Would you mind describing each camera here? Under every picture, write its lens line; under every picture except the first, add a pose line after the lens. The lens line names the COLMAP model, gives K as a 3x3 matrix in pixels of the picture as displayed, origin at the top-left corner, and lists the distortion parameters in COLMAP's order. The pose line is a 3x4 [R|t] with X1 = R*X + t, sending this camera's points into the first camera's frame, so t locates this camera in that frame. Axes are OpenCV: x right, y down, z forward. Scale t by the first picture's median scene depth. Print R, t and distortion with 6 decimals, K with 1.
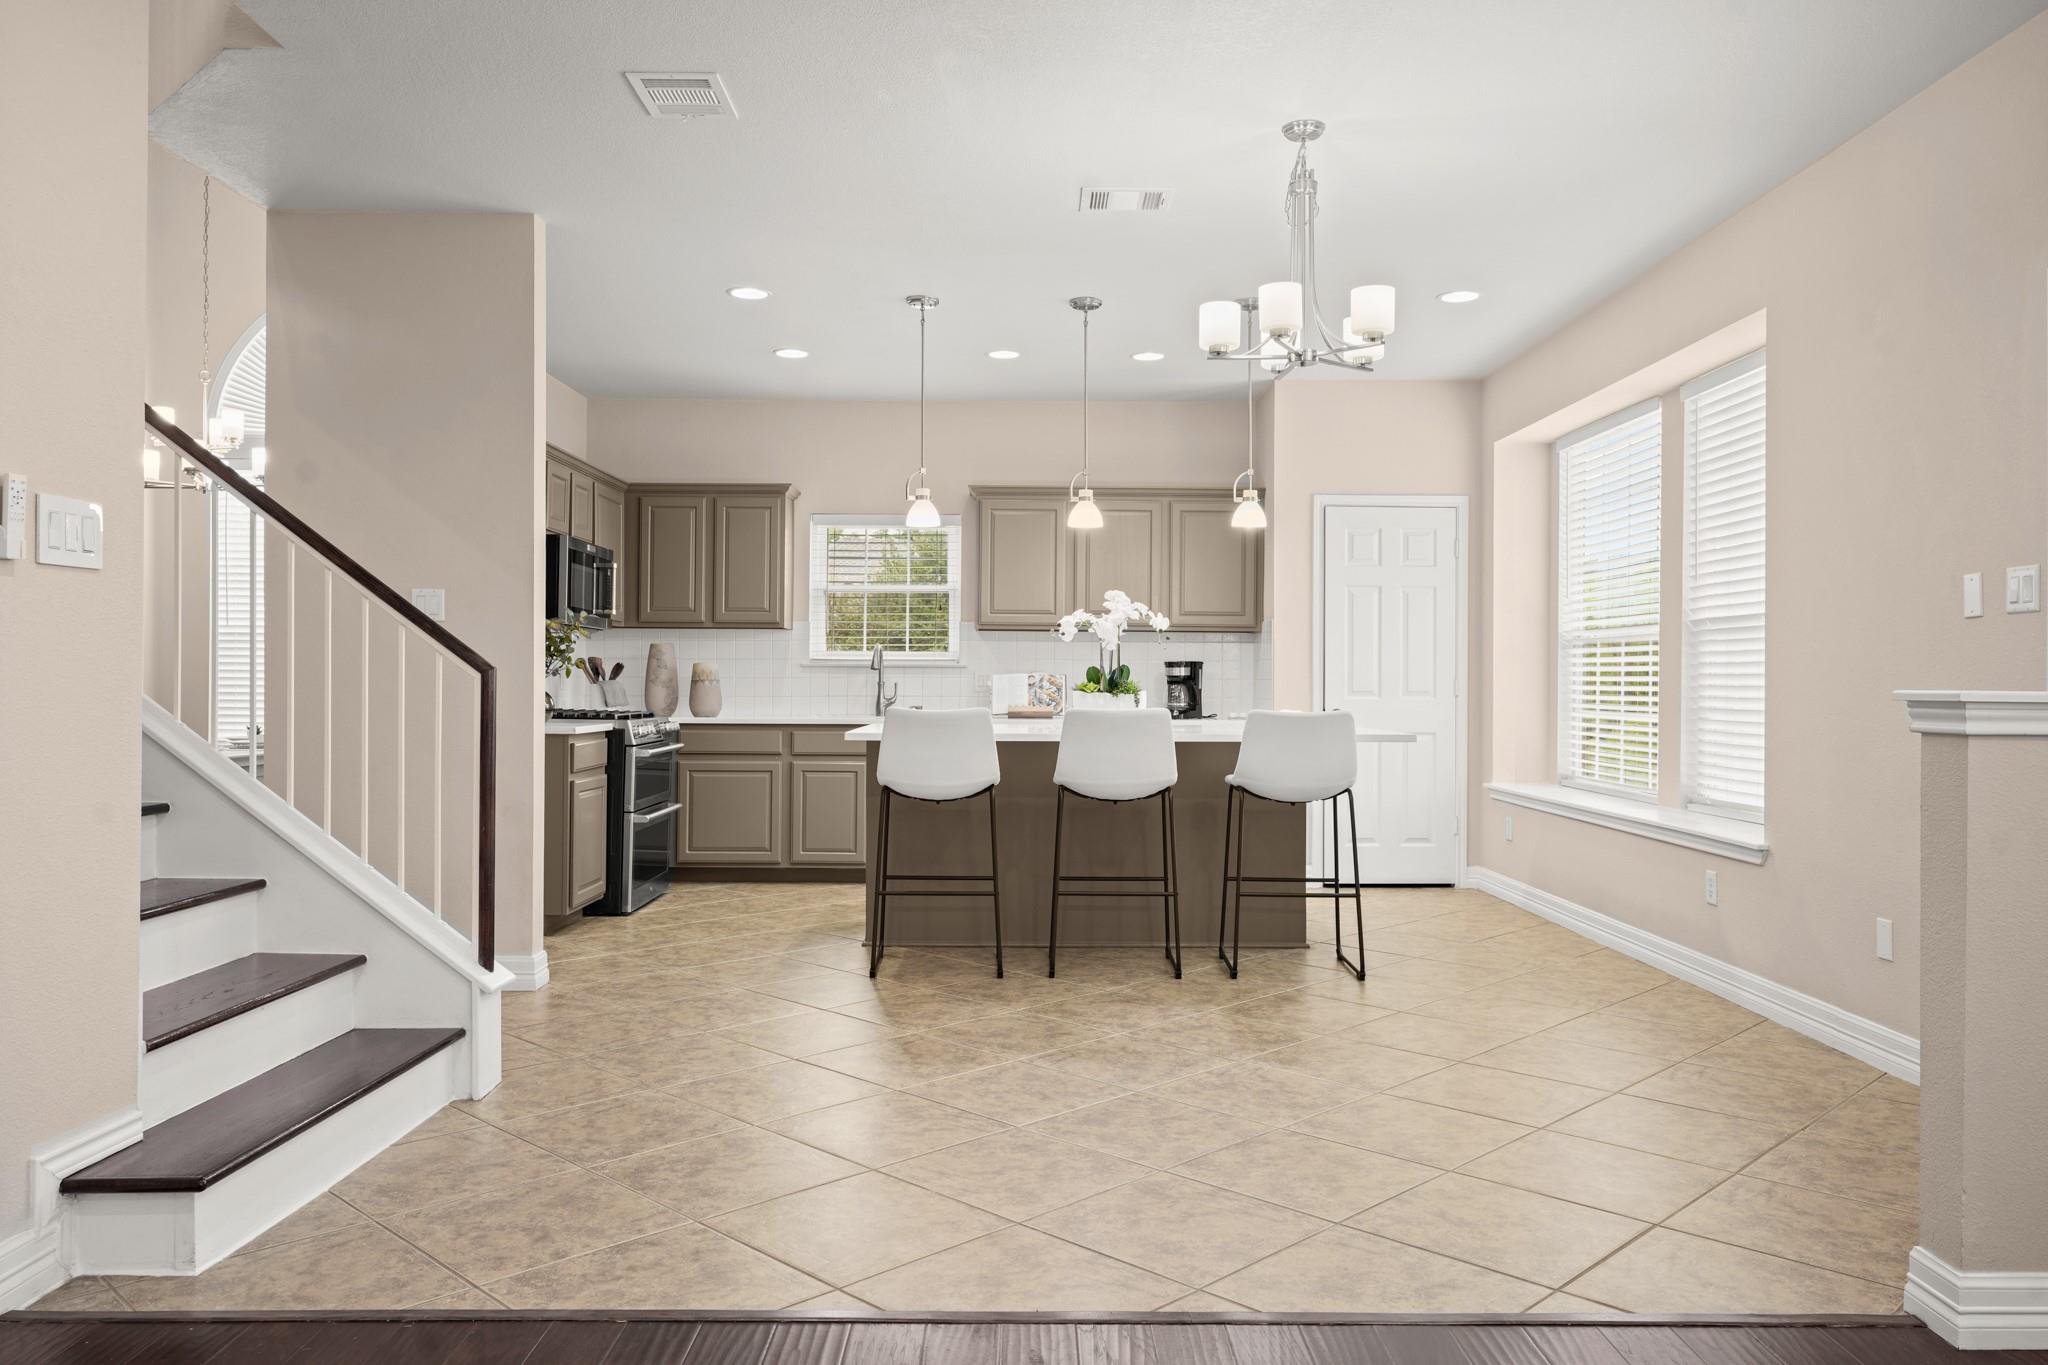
lens RADIAL K [[1467.7, 0, 1013.1], [0, 1467.7, 675.3], [0, 0, 1]] dist [0.001585, 0.003156]
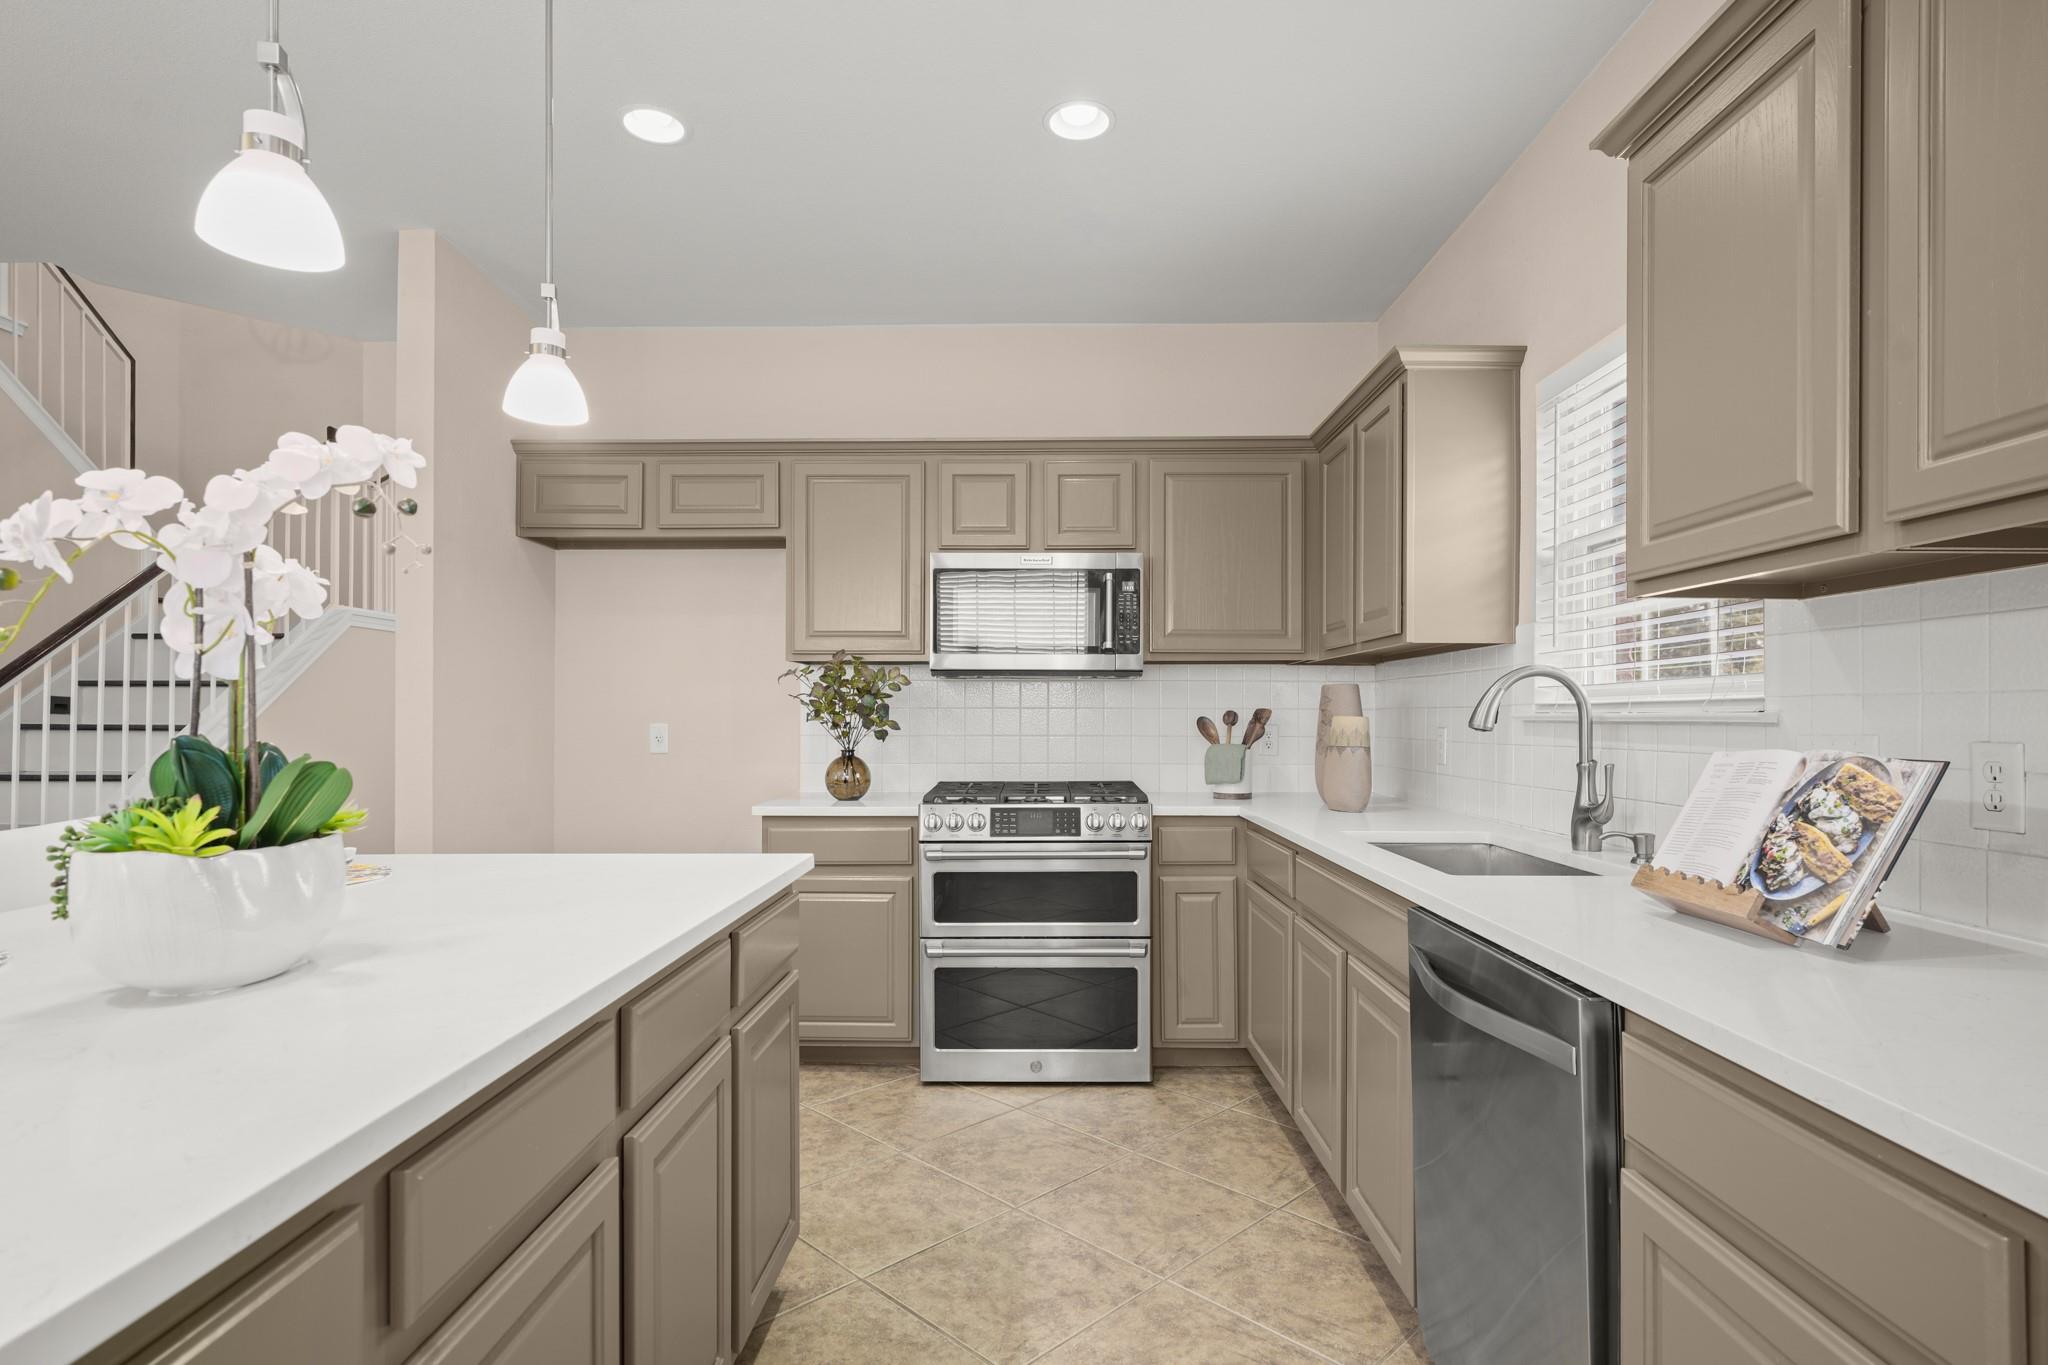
lens RADIAL K [[1034.1, 0, 1022.0], [0, 1034.1, 696.7], [0, 0, 1]] dist [0.002515, 0.000251]
pose [[-0.006075, -0.021030, -0.999760, 0.215885], [0.009220, 0.999735, -0.021086, -0.009046], [0.999939, -0.009346, -0.005880, 0.990475]]
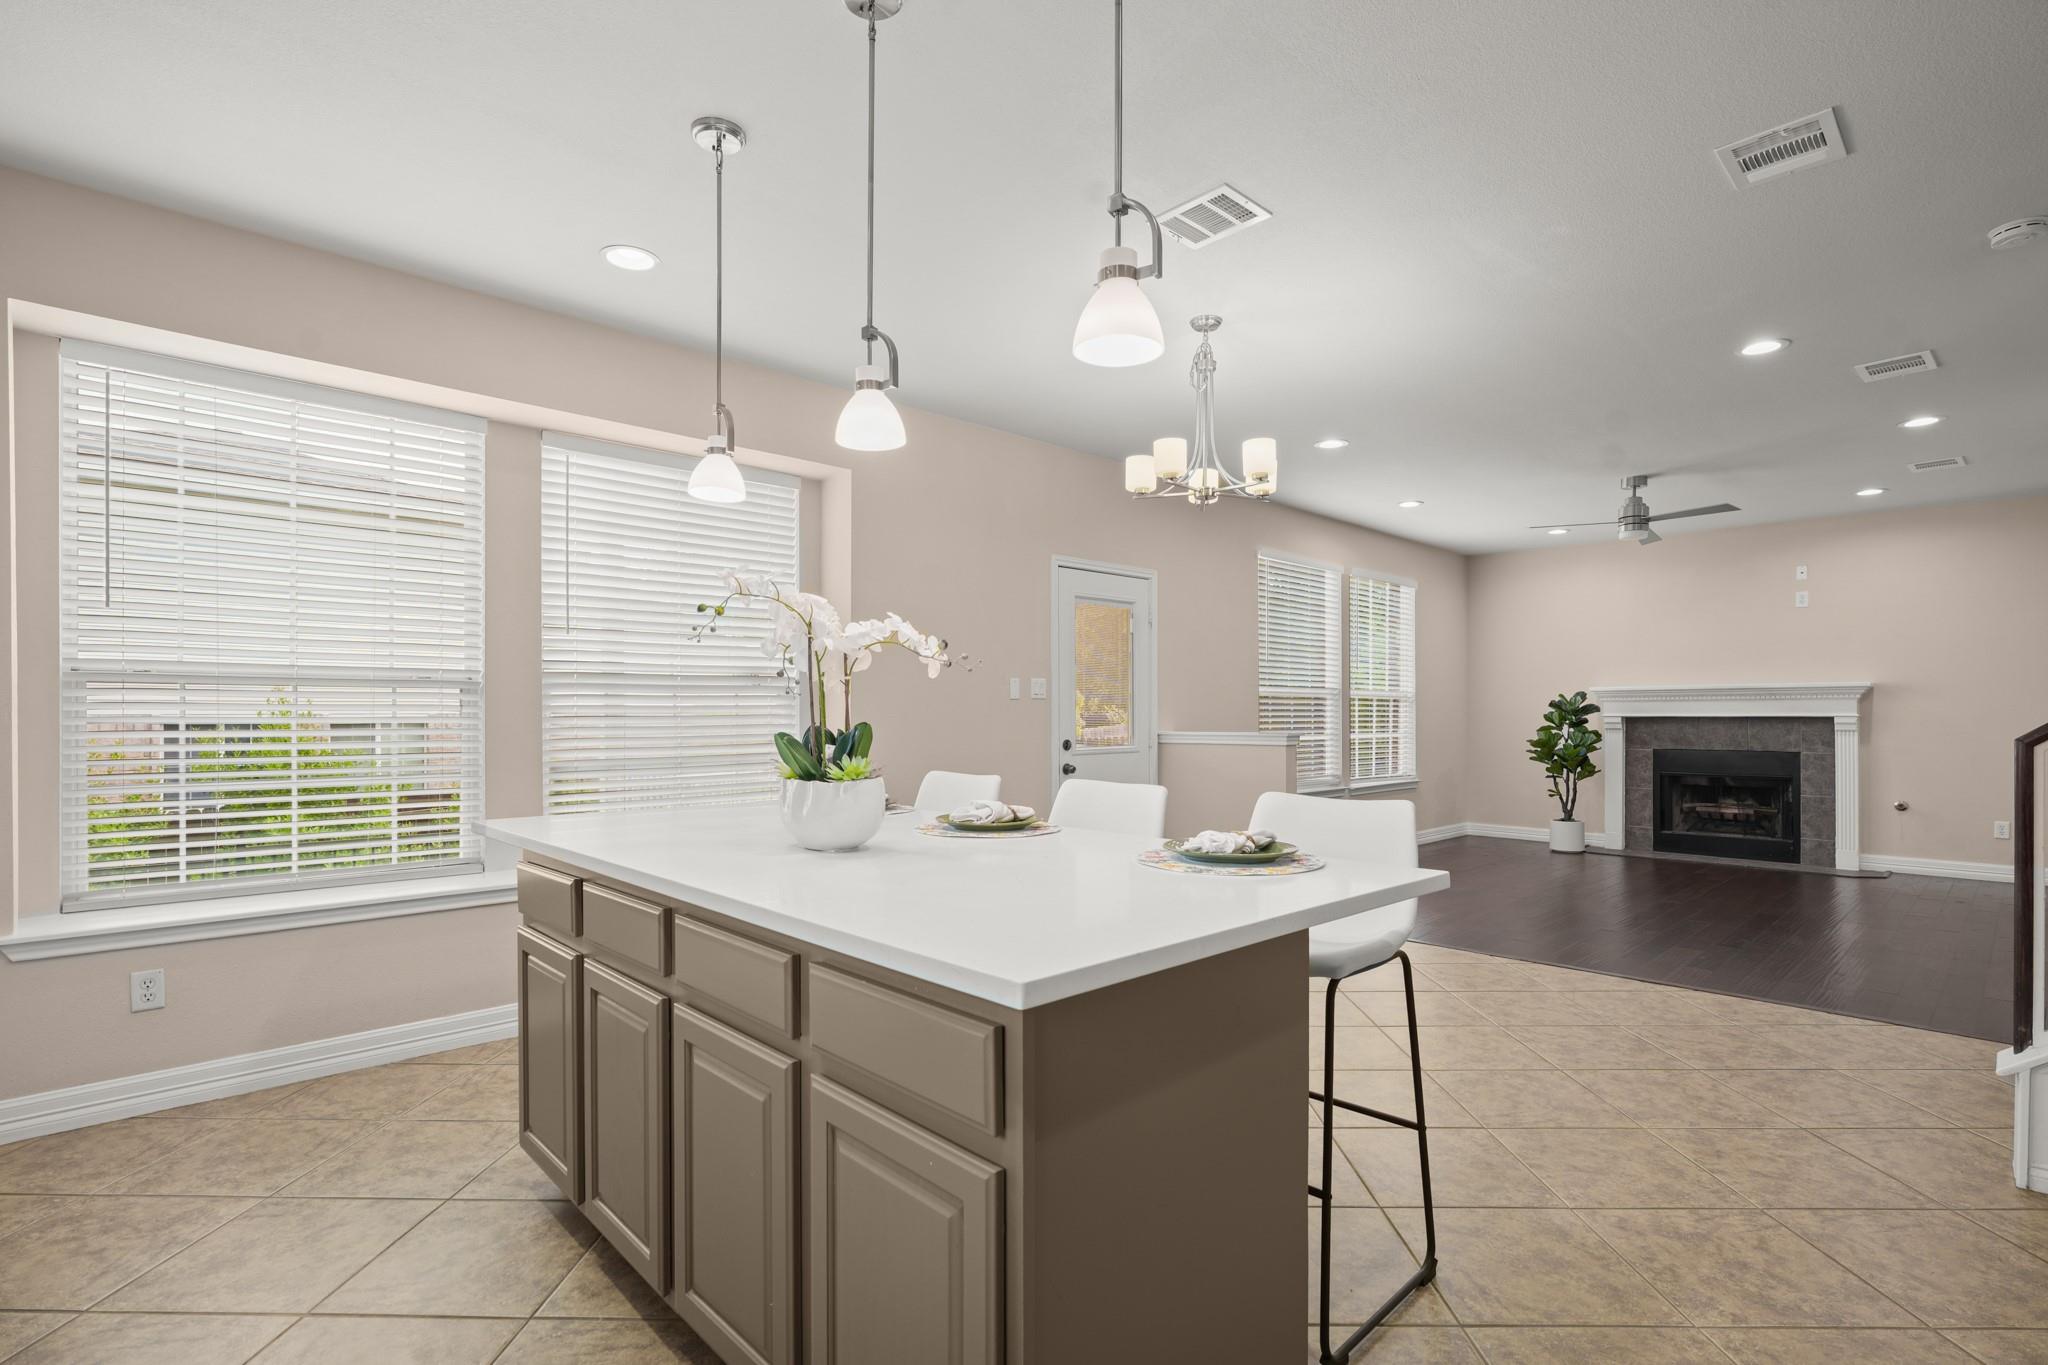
lens RADIAL K [[967.0, 0, 1033.0], [0, 967.0, 720.1], [0, 0, 1]] dist [-0.021223, -0.000499]
pose [[-0.694330, -0.004149, 0.719645, -0.191098], [-0.003014, 0.999991, 0.002857, -0.007384], [-0.719651, -0.000185, -0.694336, 1.024515]]
